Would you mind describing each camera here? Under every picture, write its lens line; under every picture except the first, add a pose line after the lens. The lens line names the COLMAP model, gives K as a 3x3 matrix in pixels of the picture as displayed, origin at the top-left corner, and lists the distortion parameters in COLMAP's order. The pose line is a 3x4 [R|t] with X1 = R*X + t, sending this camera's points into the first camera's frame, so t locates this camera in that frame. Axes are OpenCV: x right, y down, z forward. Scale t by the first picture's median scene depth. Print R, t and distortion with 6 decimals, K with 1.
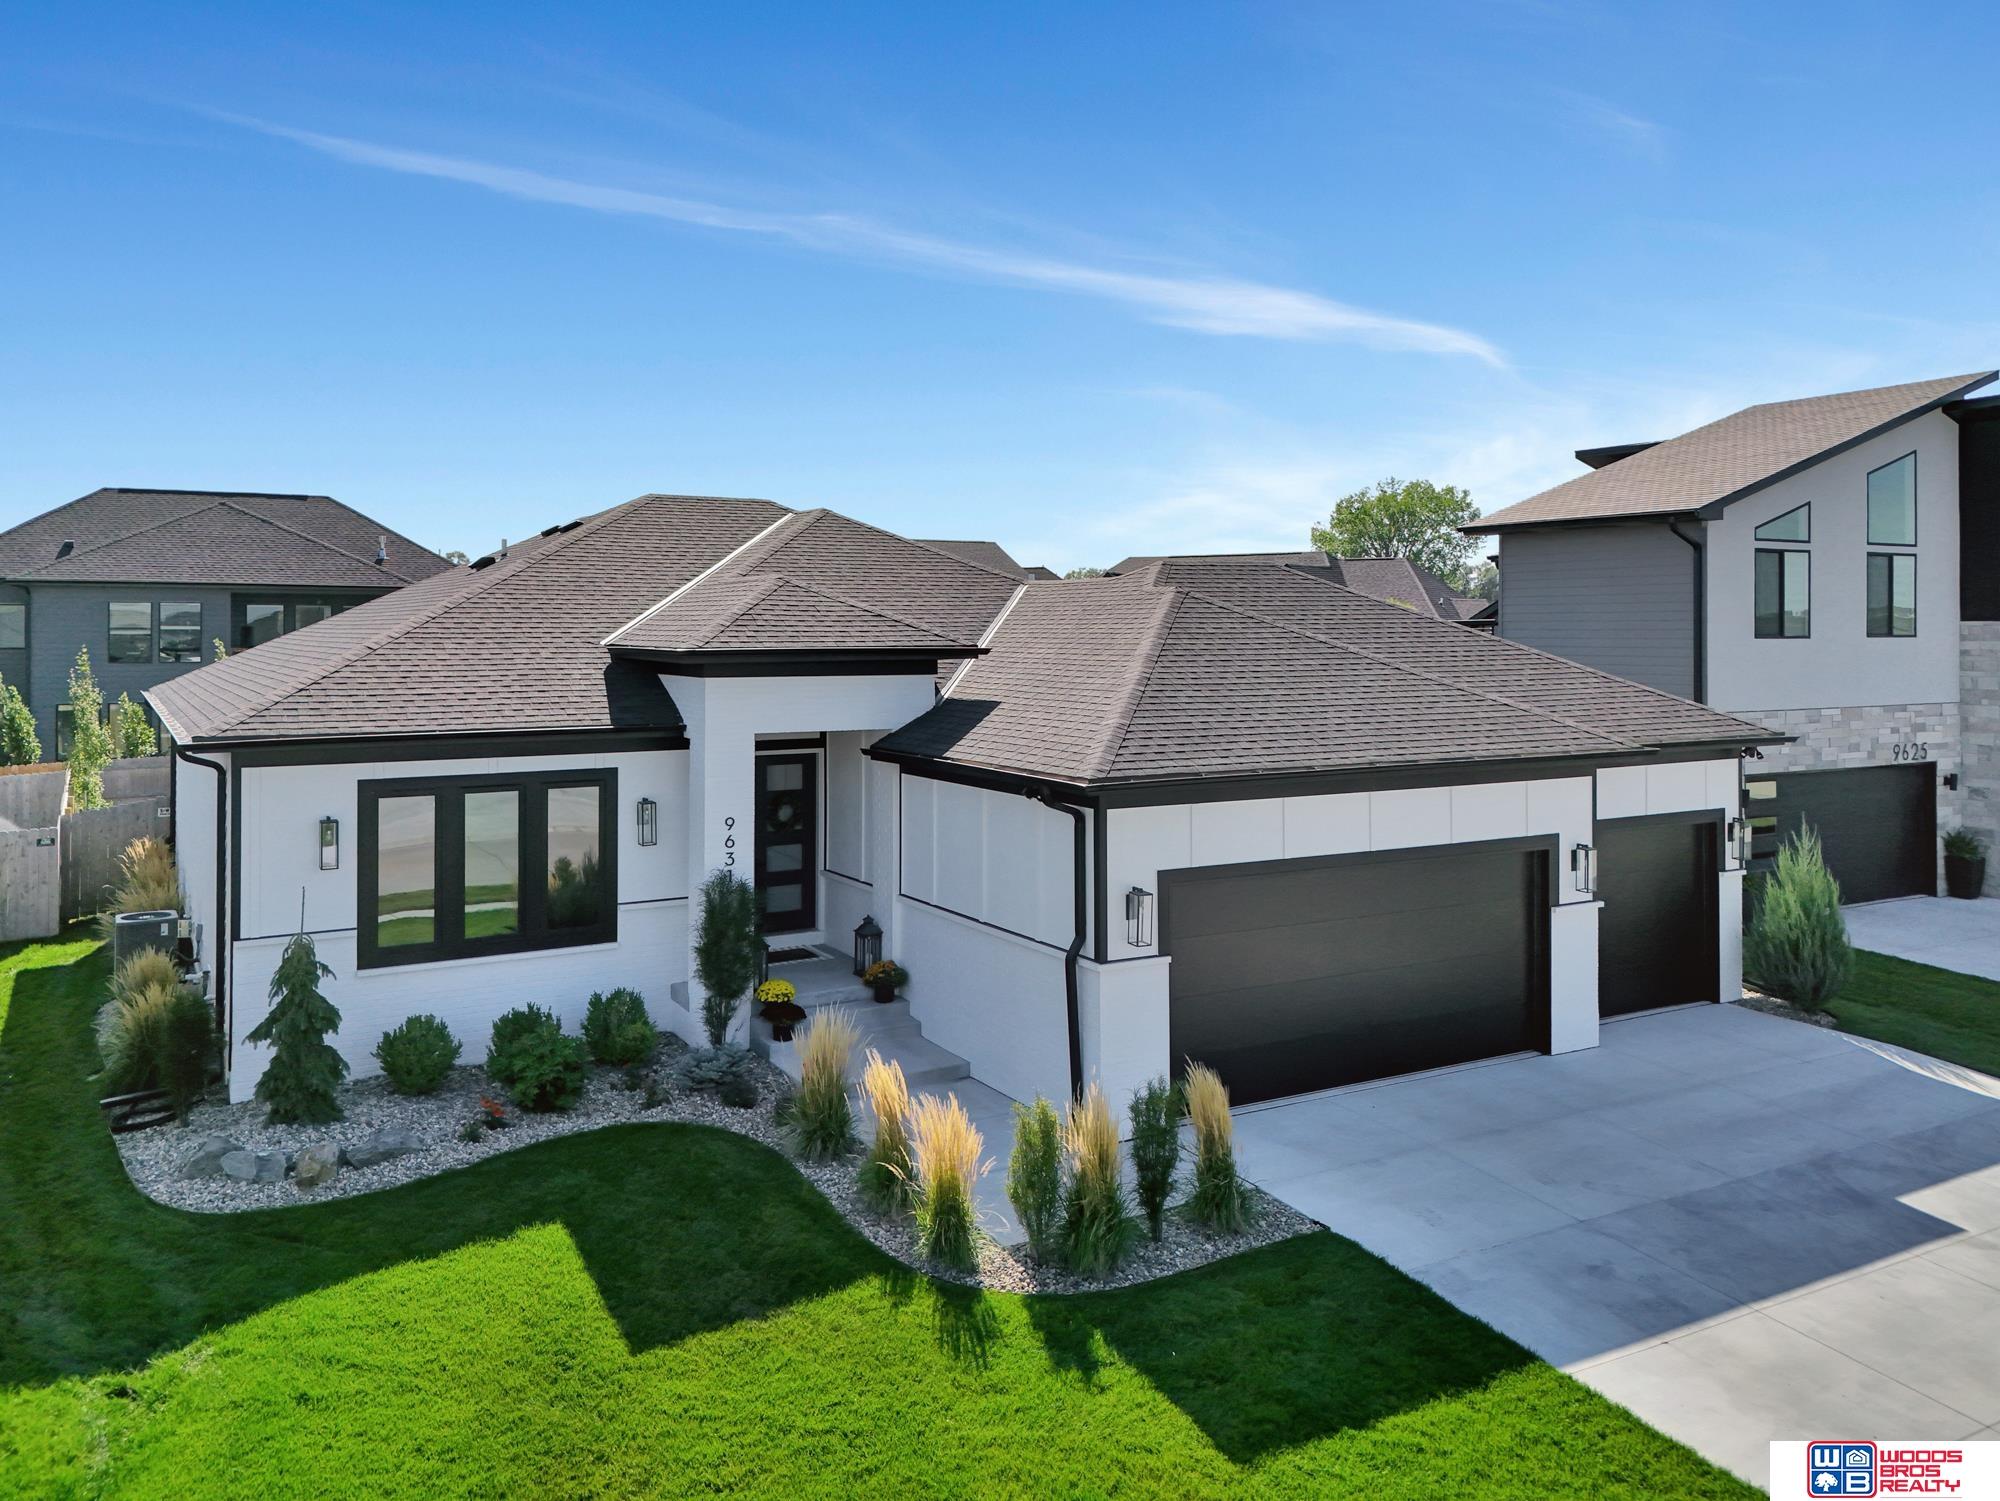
lens RADIAL K [[1465.3, 0, 1055.4], [0, 1465.3, 748.4], [0, 0, 1]] dist [0.051782, -0.042149]
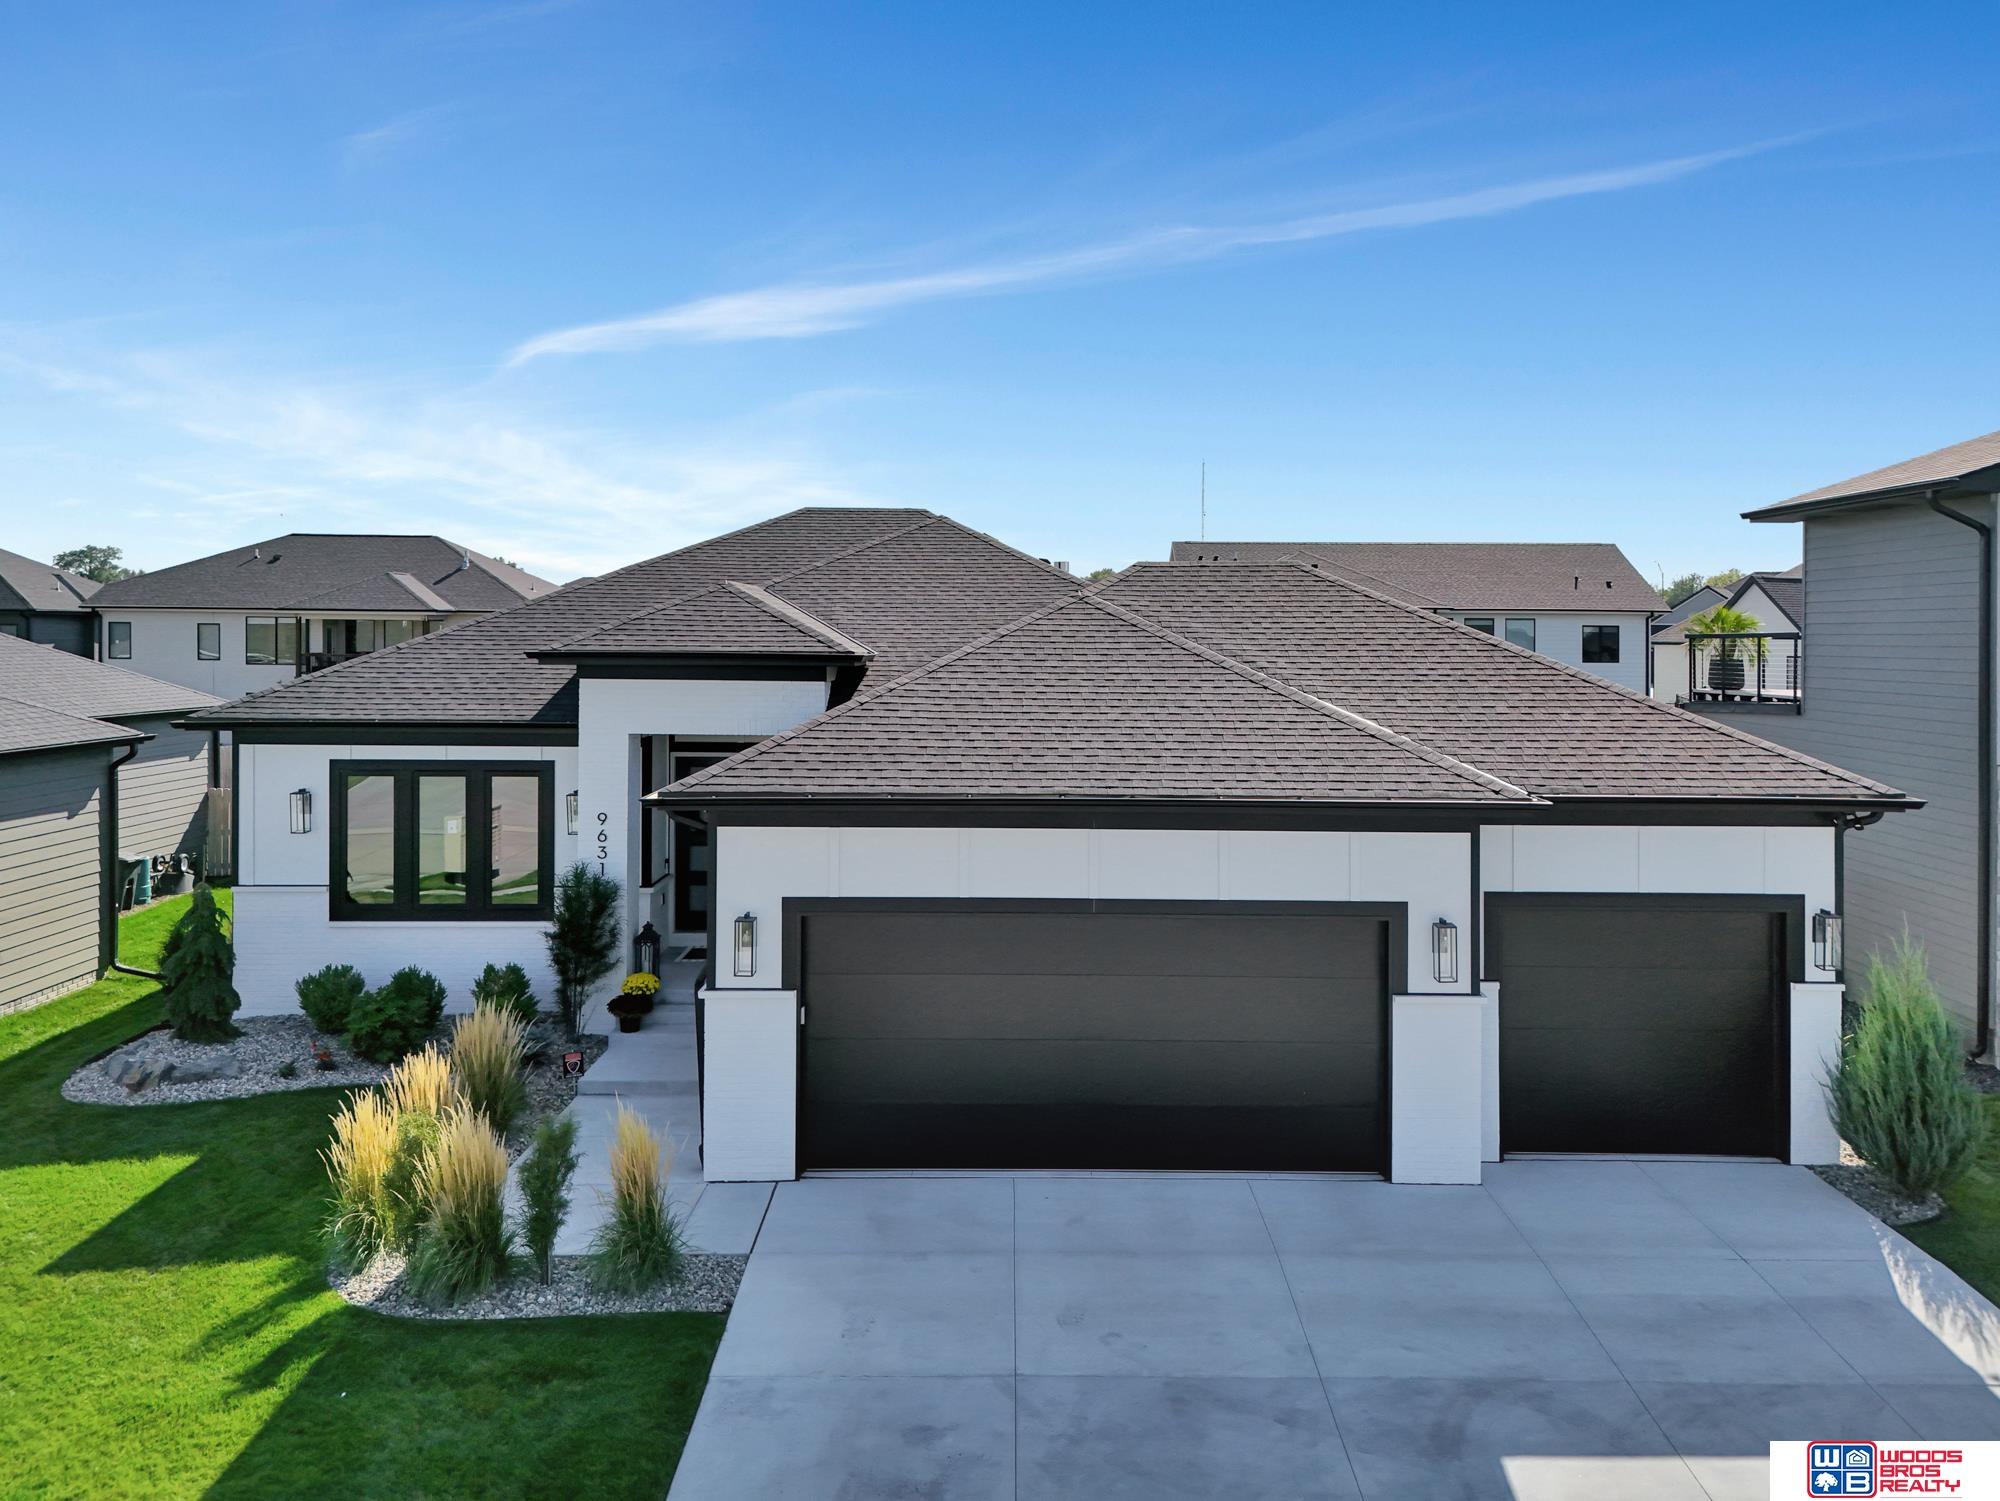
lens RADIAL K [[1465.3, 0, 1001.6], [0, 1465.3, 749.5], [0, 0, 1]] dist [0.051782, -0.042149]
pose [[0.879174, 0.046148, -0.474262, 0.536796], [-0.048013, 0.998813, 0.008184, -0.021134], [0.474077, 0.015575, 0.880346, 0.209660]]
